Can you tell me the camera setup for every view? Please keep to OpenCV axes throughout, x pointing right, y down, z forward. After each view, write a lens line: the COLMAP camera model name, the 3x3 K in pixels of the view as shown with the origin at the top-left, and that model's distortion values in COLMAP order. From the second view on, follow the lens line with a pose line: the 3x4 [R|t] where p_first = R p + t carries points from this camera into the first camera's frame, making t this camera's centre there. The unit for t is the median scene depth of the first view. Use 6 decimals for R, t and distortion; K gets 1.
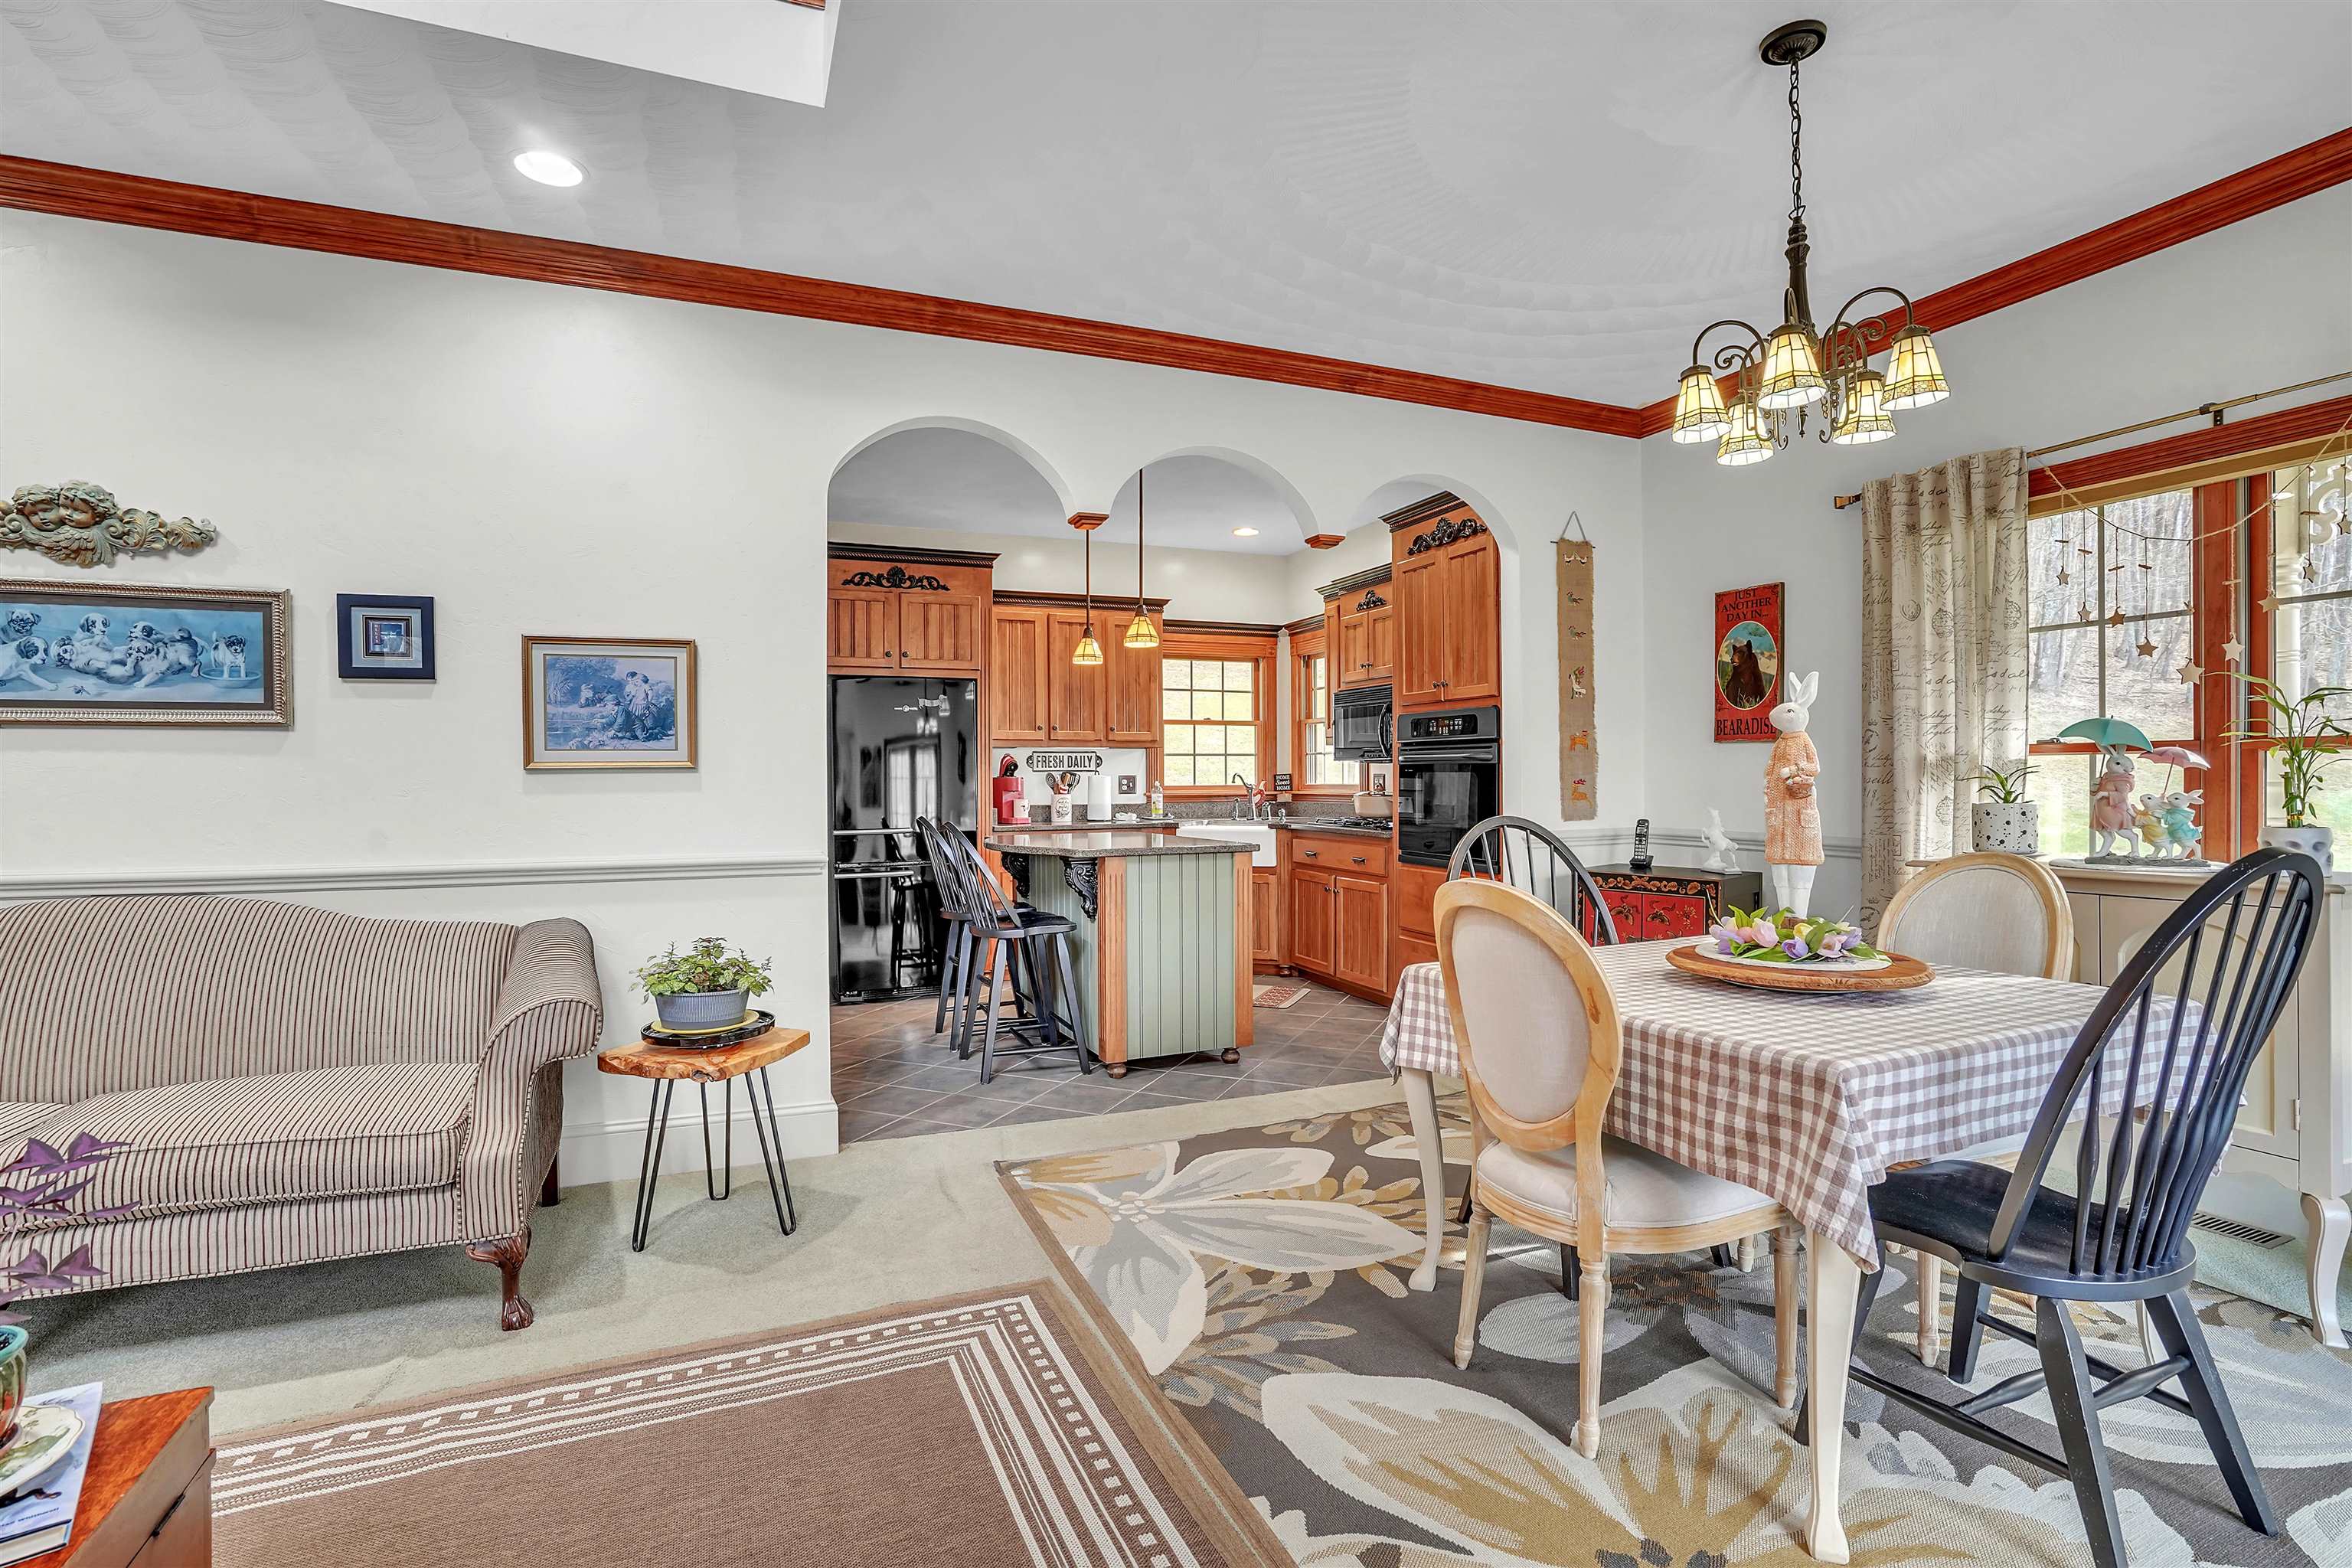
lens RADIAL K [[1075.5, 0, 1170.7], [0, 1075.5, 790.0], [0, 0, 1]] dist [-0.054474, 0.029421]
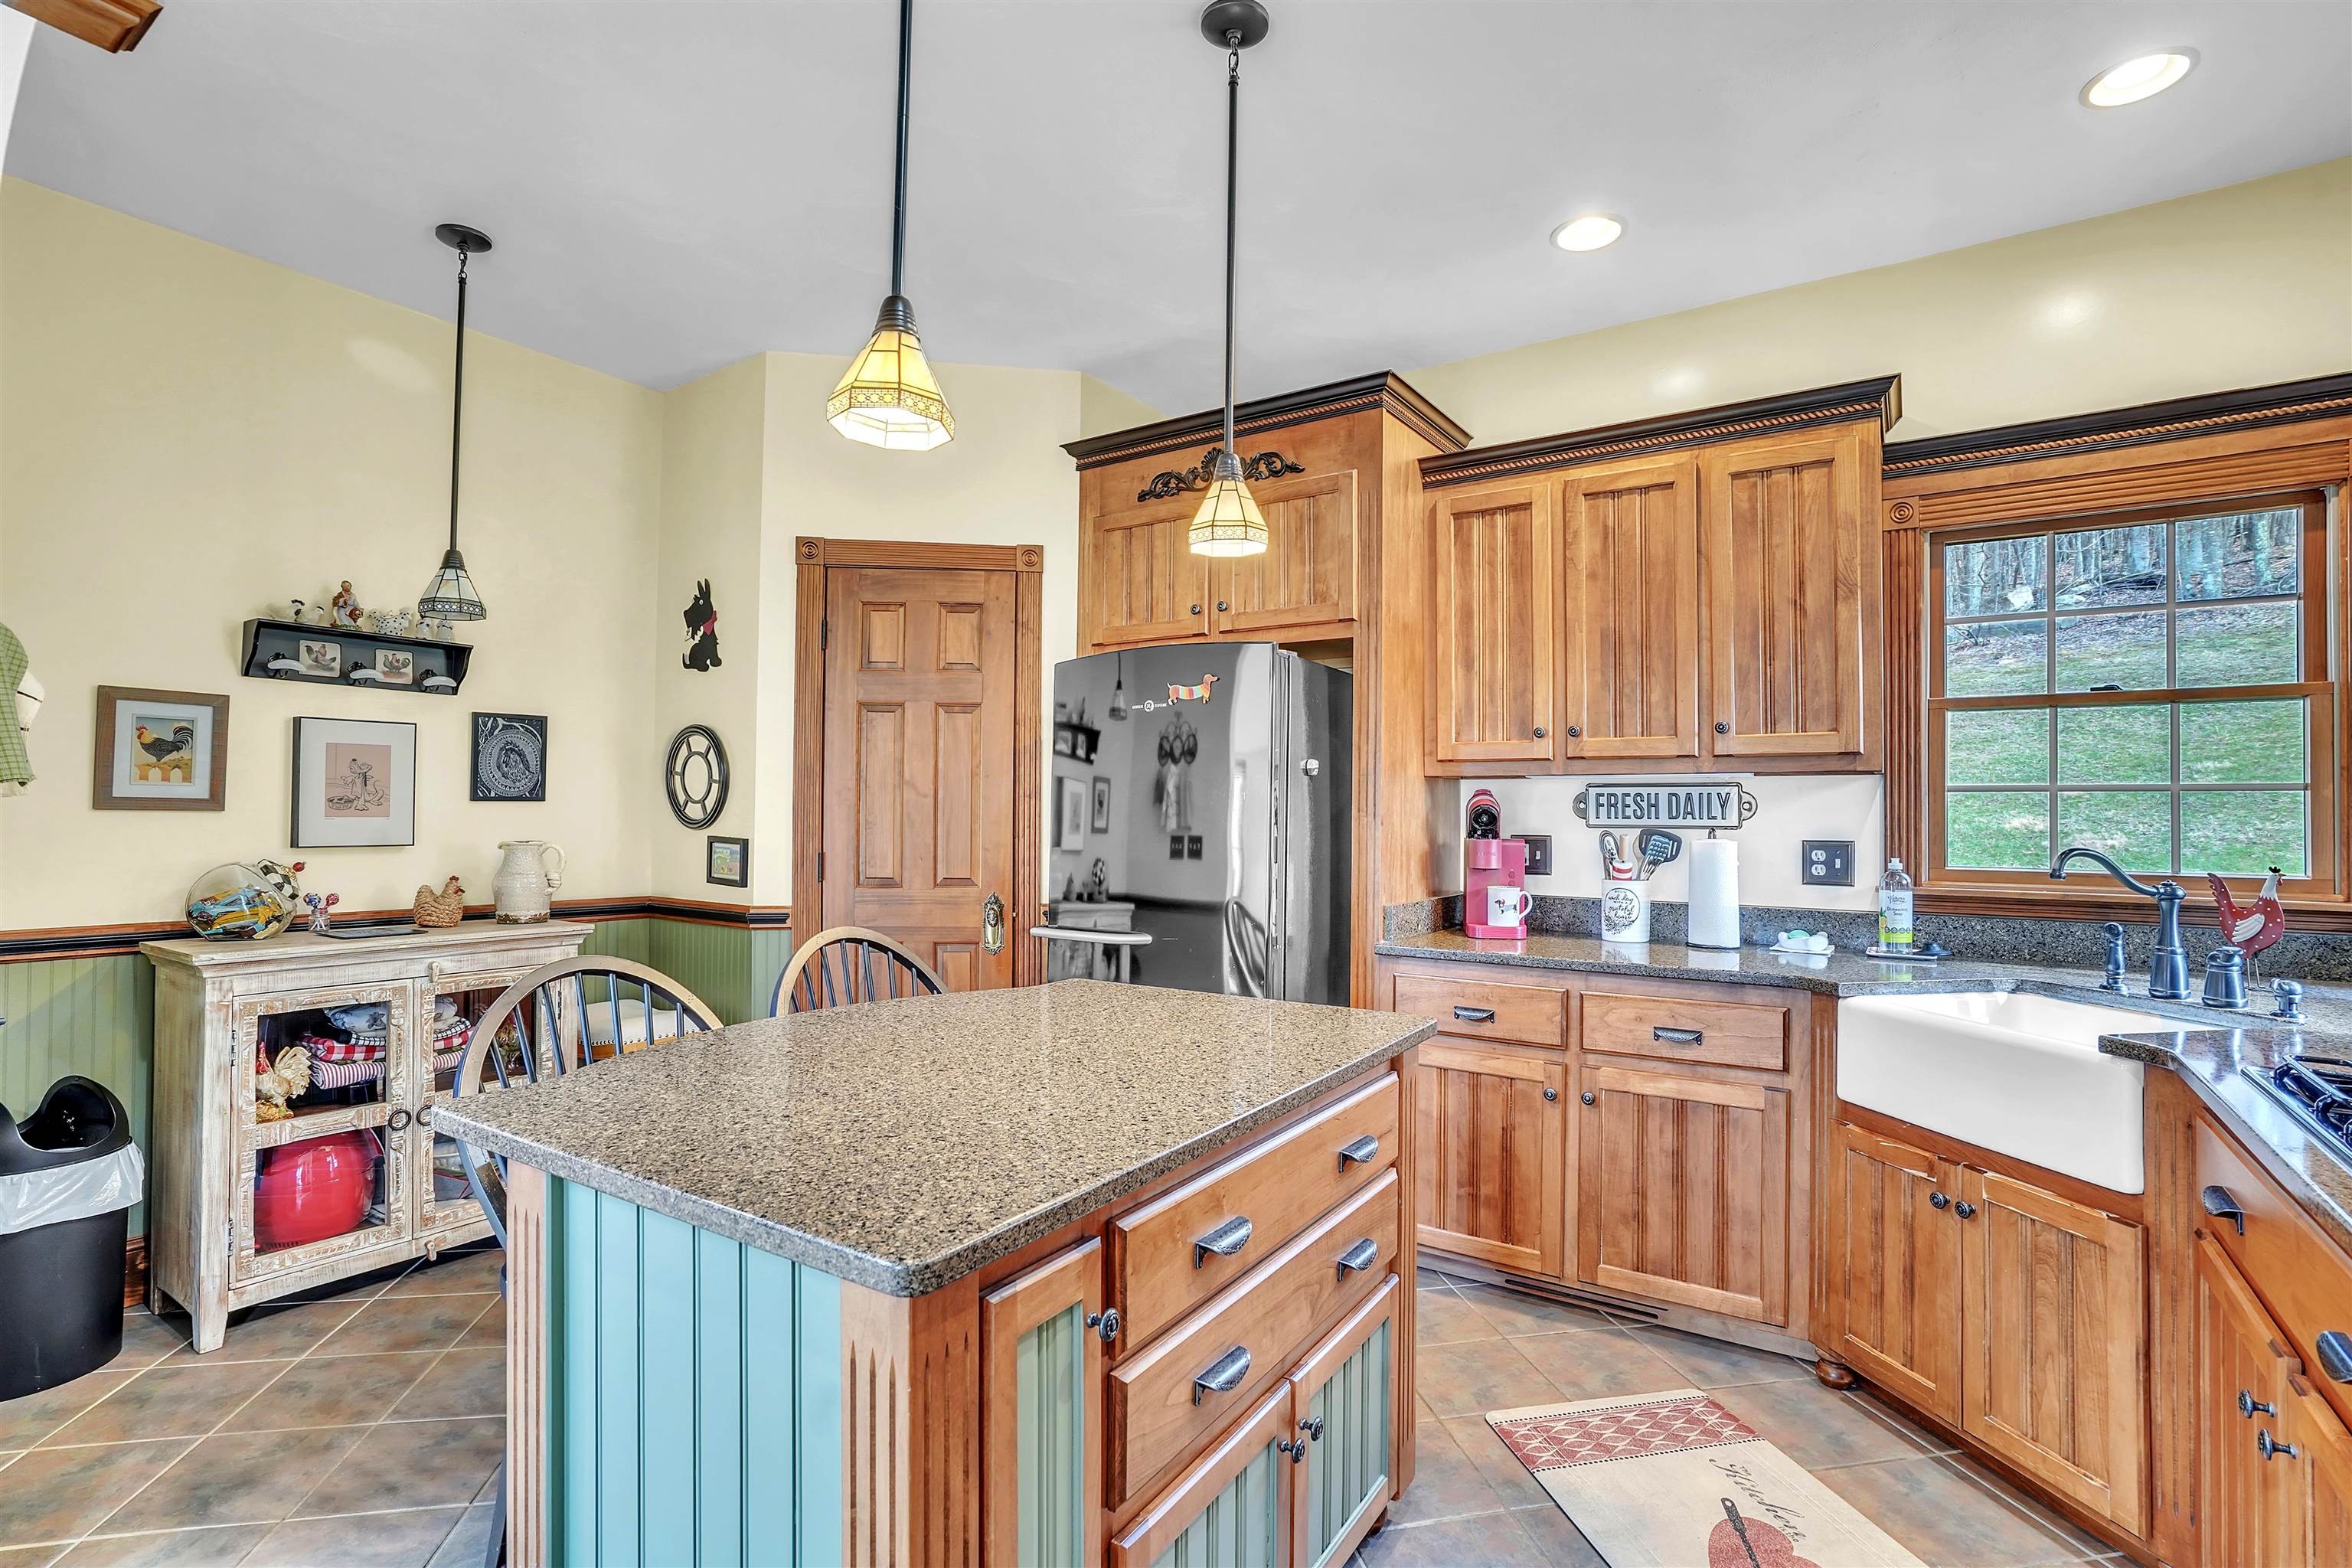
lens RADIAL K [[1089.3, 0, 1176.0], [0, 1089.3, 784.0], [0, 0, 1]] dist [-0.050449, 0.021035]
pose [[0.561657, -0.008808, -0.827323, 0.211649], [-0.021173, 0.999463, -0.025015, -0.026025], [0.827099, 0.031567, 0.561169, 0.754348]]
